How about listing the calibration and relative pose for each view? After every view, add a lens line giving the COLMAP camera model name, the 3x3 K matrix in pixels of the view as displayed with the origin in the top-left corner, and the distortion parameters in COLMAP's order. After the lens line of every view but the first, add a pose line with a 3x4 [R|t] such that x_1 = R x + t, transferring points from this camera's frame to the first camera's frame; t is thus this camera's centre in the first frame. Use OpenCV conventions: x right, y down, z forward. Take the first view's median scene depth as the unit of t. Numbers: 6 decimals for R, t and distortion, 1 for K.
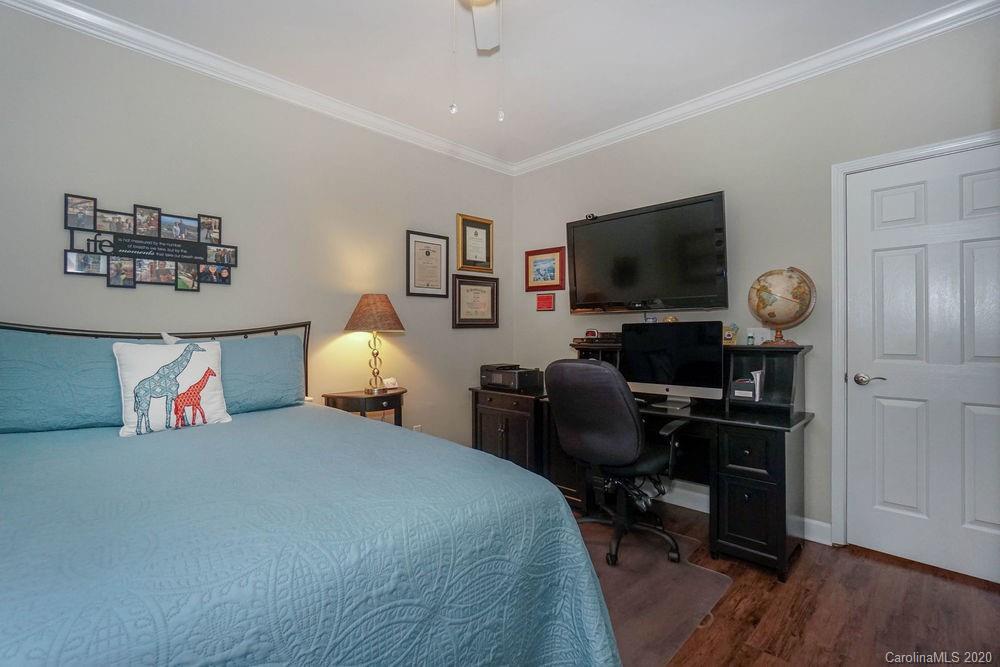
lens RADIAL K [[447.8, 0, 499.5], [0, 447.8, 328.4], [0, 0, 1]] dist [-0.018448, -0.000203]
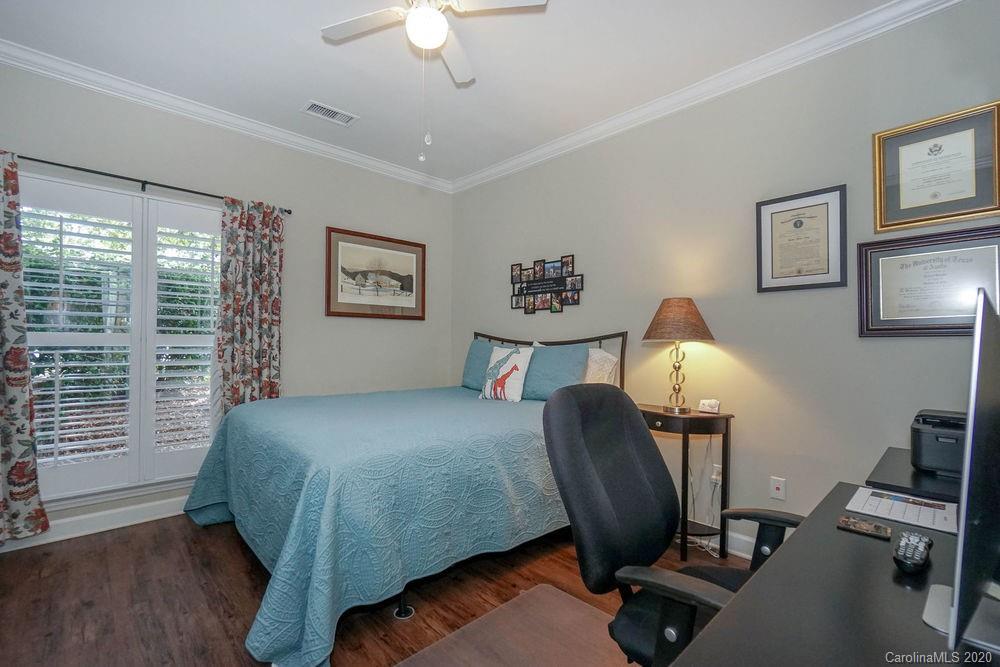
lens RADIAL K [[447.8, 0, 499.6], [0, 447.8, 337.9], [0, 0, 1]] dist [-0.018448, -0.000203]
pose [[-0.017780, -0.006027, -0.999824, 0.735948], [0.000824, 0.999981, -0.006043, 0.006990], [0.999842, -0.000932, -0.017775, 0.831895]]
